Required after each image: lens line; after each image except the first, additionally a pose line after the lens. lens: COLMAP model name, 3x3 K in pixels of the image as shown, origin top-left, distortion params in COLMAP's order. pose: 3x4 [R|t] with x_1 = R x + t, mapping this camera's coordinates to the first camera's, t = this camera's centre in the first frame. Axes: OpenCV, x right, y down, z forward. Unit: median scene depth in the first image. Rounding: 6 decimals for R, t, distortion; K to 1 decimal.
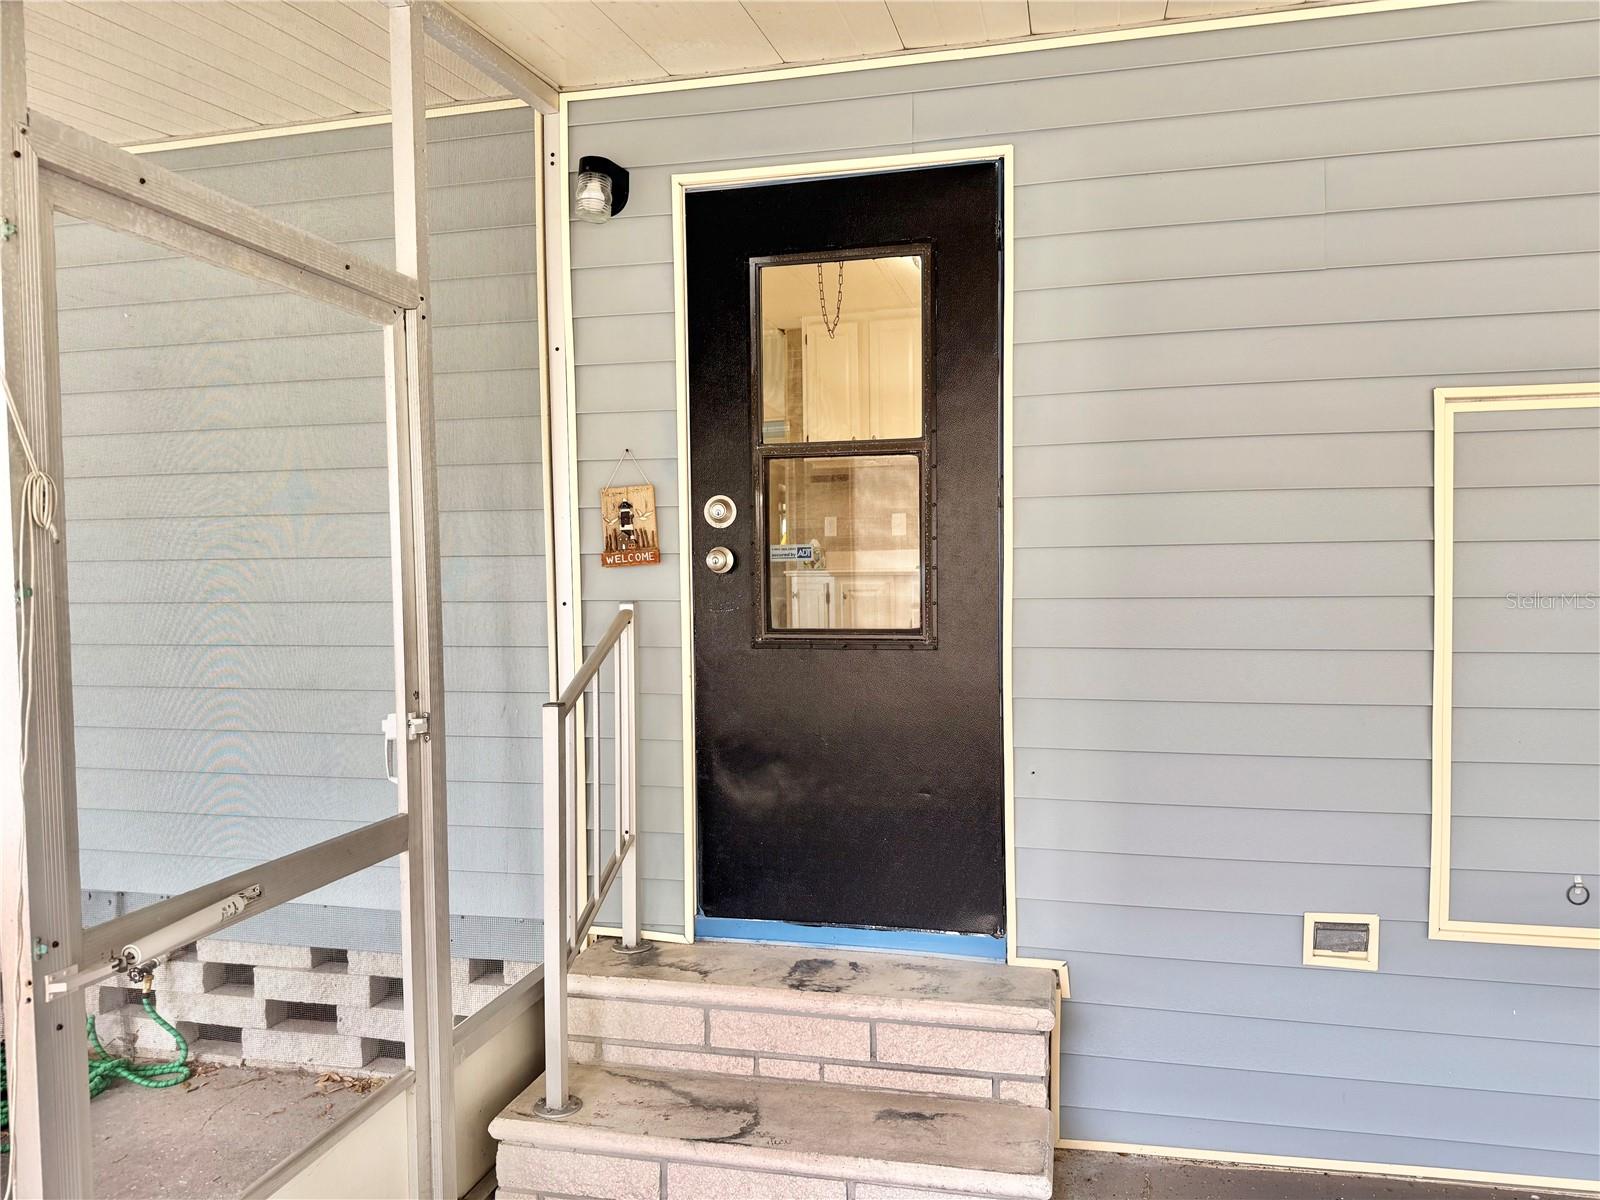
lens RADIAL K [[1142.0, 0, 814.9], [0, 1142.0, 608.8], [0, 0, 1]] dist [0.137974, -0.244893]
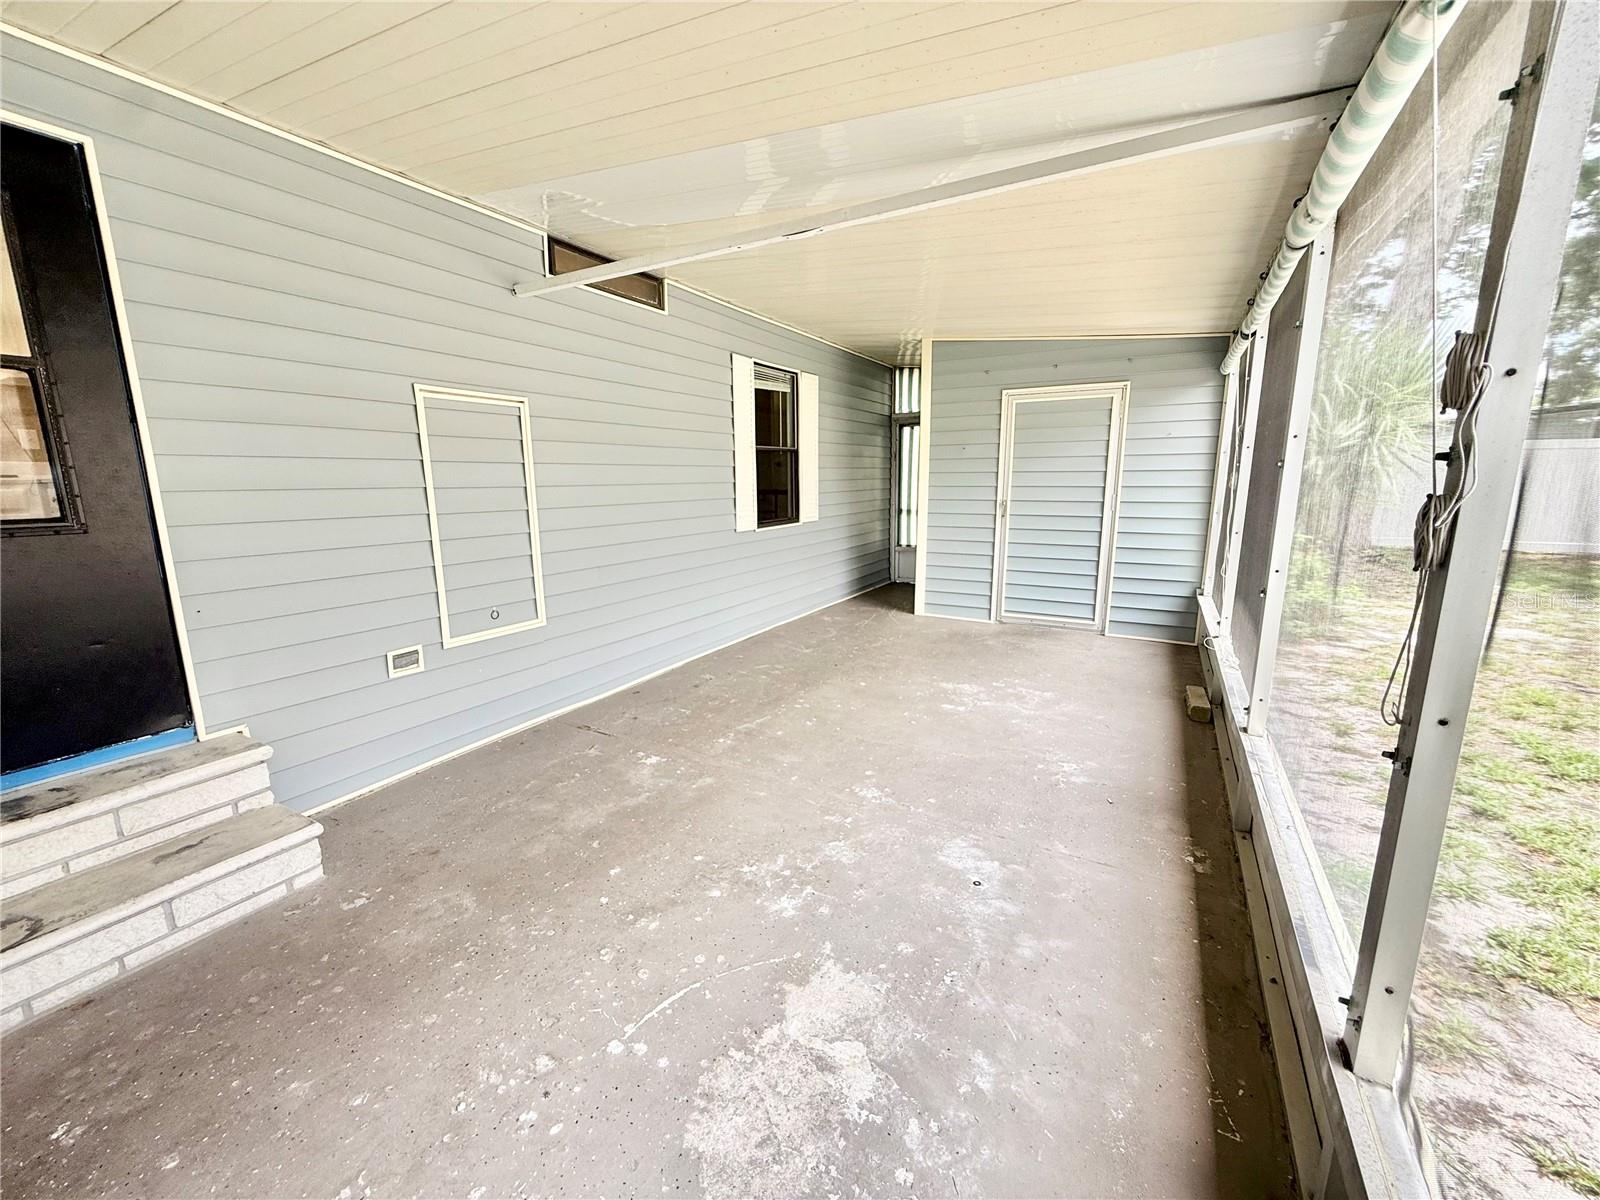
lens RADIAL K [[632.4, 0, 800.0], [0, 632.4, 600.0], [0, 0, 1]] dist [0.000491, -0.000096]
pose [[0.289573, -0.171294, 0.941704, -0.362922], [0.042357, 0.985186, 0.166179, 0.027449], [-0.956218, -0.008234, 0.292539, 0.029486]]
